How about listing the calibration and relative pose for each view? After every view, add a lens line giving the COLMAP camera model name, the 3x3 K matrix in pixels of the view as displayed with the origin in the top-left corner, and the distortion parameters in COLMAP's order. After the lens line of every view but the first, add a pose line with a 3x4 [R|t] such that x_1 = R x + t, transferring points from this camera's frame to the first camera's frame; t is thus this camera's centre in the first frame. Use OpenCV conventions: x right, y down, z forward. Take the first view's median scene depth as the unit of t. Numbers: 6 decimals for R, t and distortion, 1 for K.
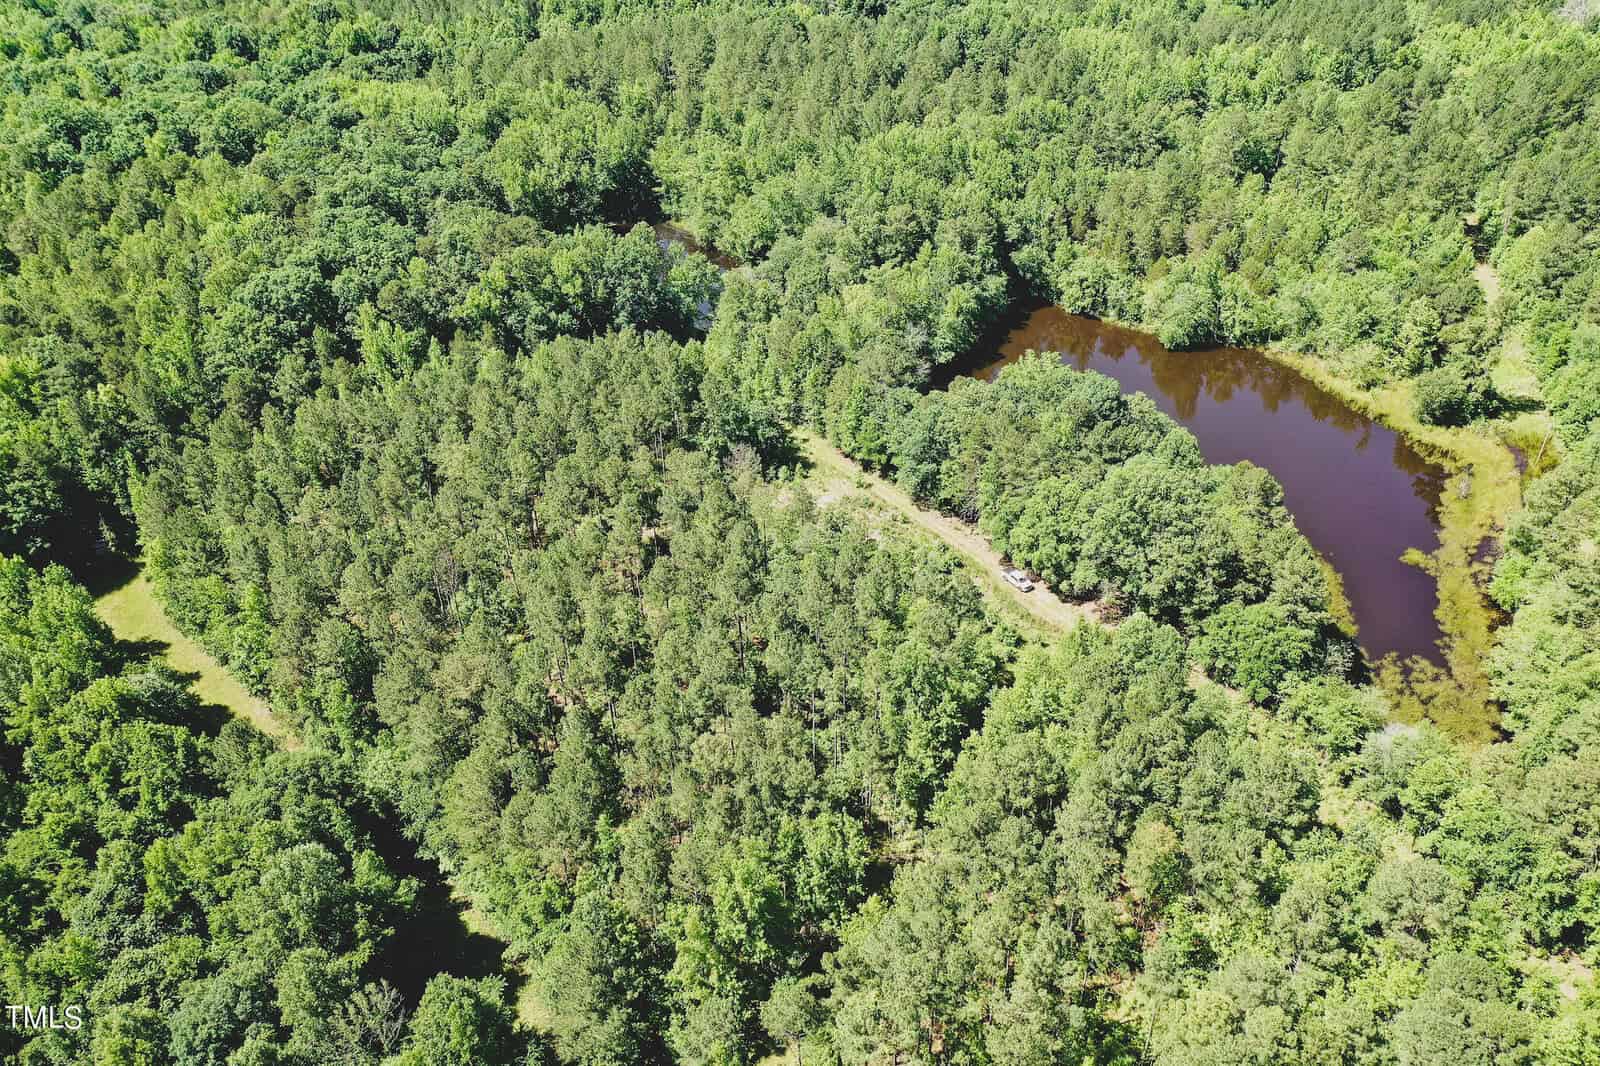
lens RADIAL K [[1287.2, 0, 800.0], [0, 1287.2, 533.0], [0, 0, 1]] dist [0.004437, 0.005794]
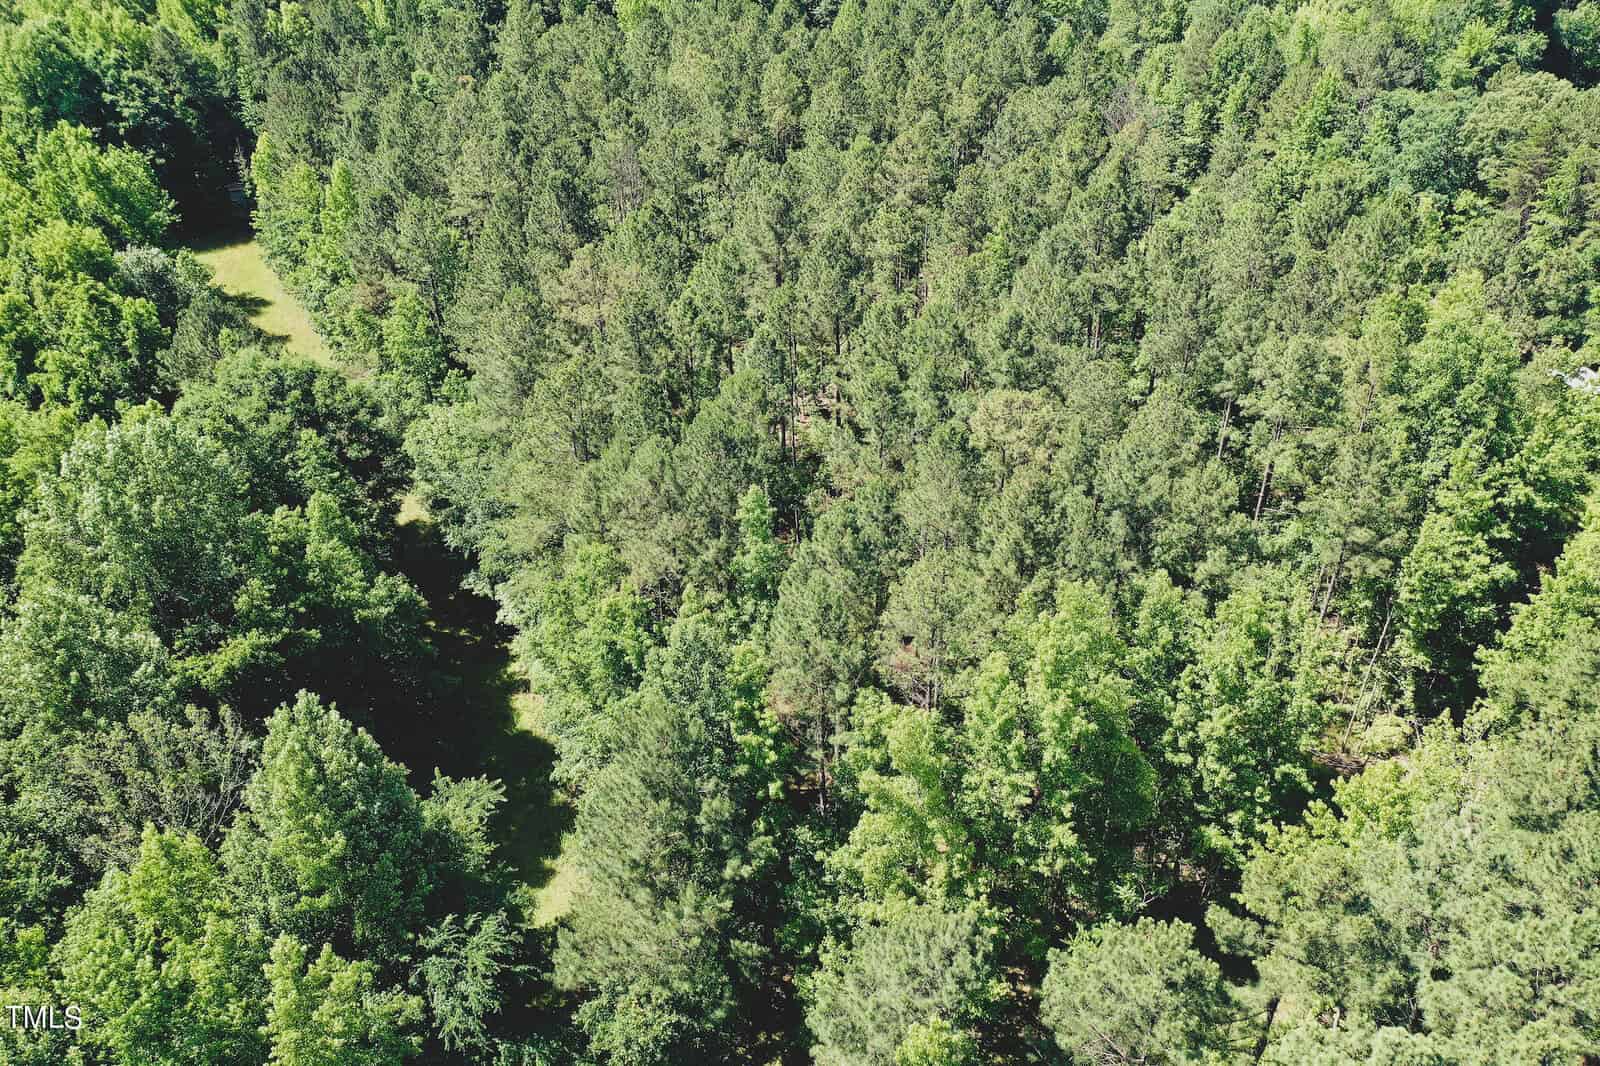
lens RADIAL K [[1287.2, 0, 800.0], [0, 1287.2, 533.0], [0, 0, 1]] dist [0.004437, 0.005794]
pose [[0.959054, 0.172346, -0.224747, -0.034486], [-0.172462, 0.984828, 0.019267, 0.229078], [0.224658, 0.020282, 0.974227, 0.569254]]
